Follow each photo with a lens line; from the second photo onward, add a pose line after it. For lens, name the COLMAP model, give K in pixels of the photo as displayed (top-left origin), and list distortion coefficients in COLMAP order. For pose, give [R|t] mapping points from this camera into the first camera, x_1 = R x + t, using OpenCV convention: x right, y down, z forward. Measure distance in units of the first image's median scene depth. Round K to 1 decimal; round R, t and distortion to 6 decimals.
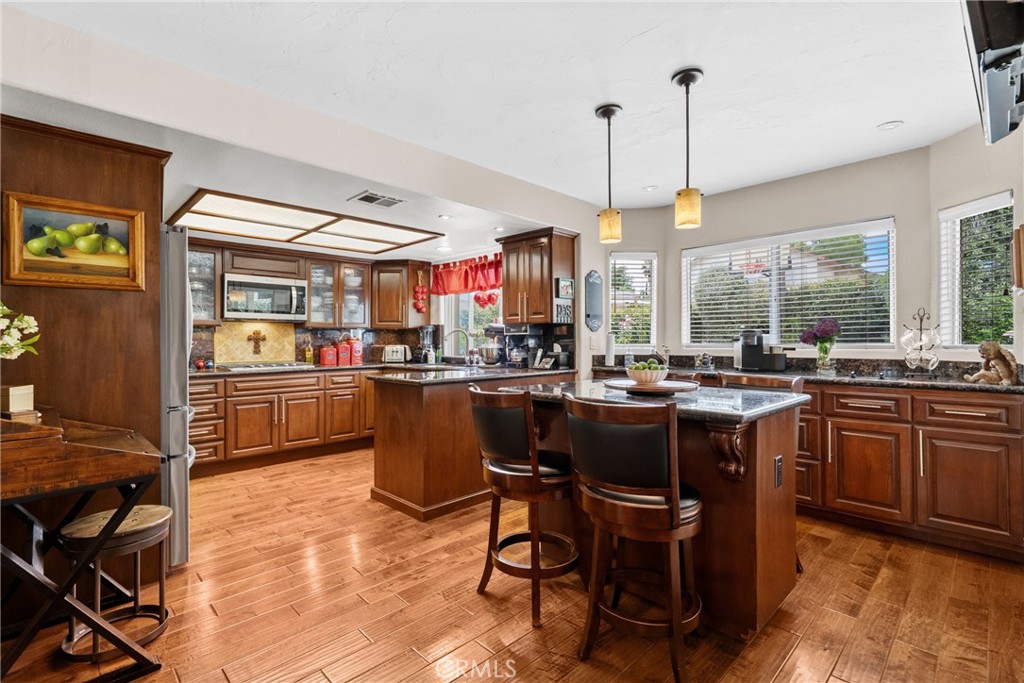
lens RADIAL K [[471.8, 0, 504.4], [0, 471.8, 337.1], [0, 0, 1]] dist [-0.006002, 0.004270]
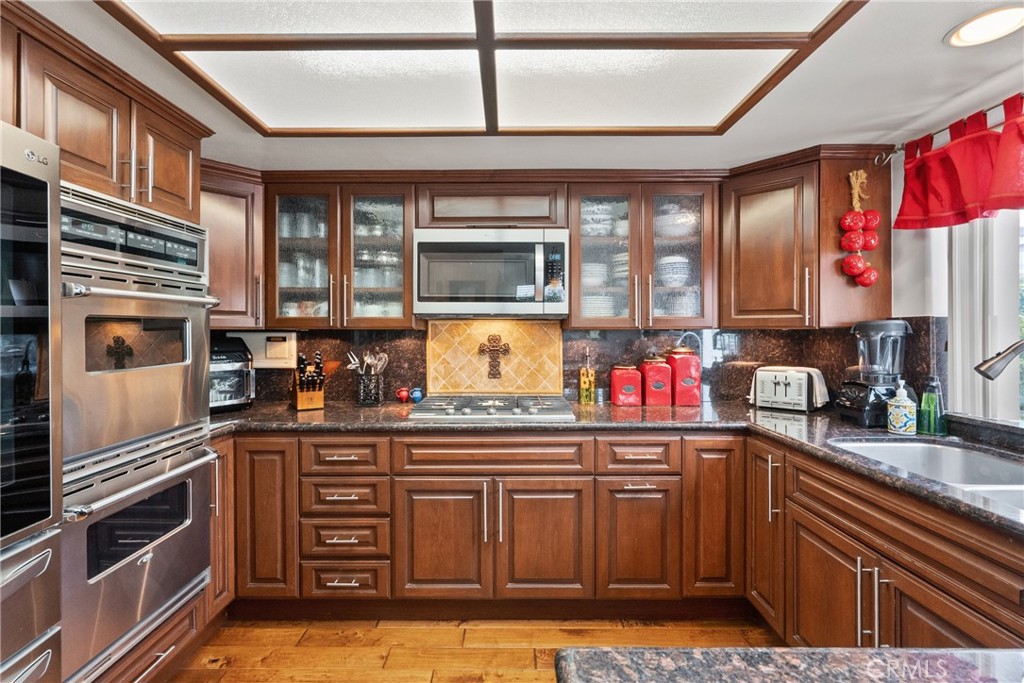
lens RADIAL K [[471.8, 0, 507.2], [0, 471.8, 331.8], [0, 0, 1]] dist [-0.006002, 0.004270]
pose [[0.718294, 0.003277, -0.695732, -0.151319], [0.003000, 0.999965, 0.007808, -0.024513], [0.695734, -0.007696, 0.718259, 0.692212]]
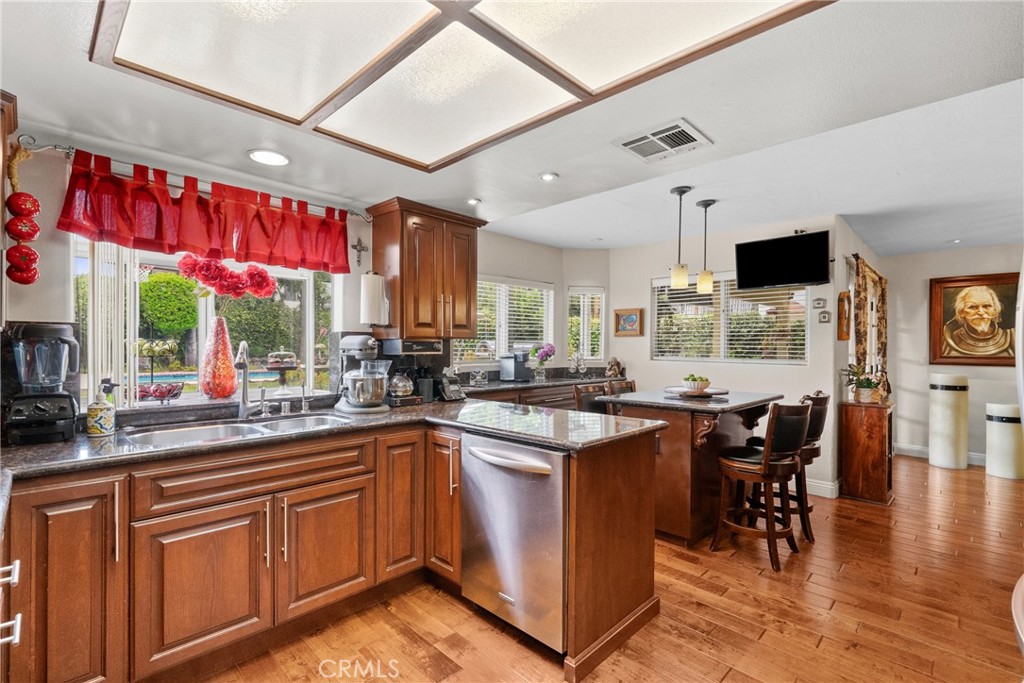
lens RADIAL K [[471.8, 0, 509.9], [0, 471.8, 346.7], [0, 0, 1]] dist [-0.006002, 0.004270]
pose [[-0.028551, 0.003939, 0.999585, -0.630103], [-0.011175, 0.999928, -0.004260, -0.014090], [-0.999530, -0.011292, -0.028504, 0.870985]]
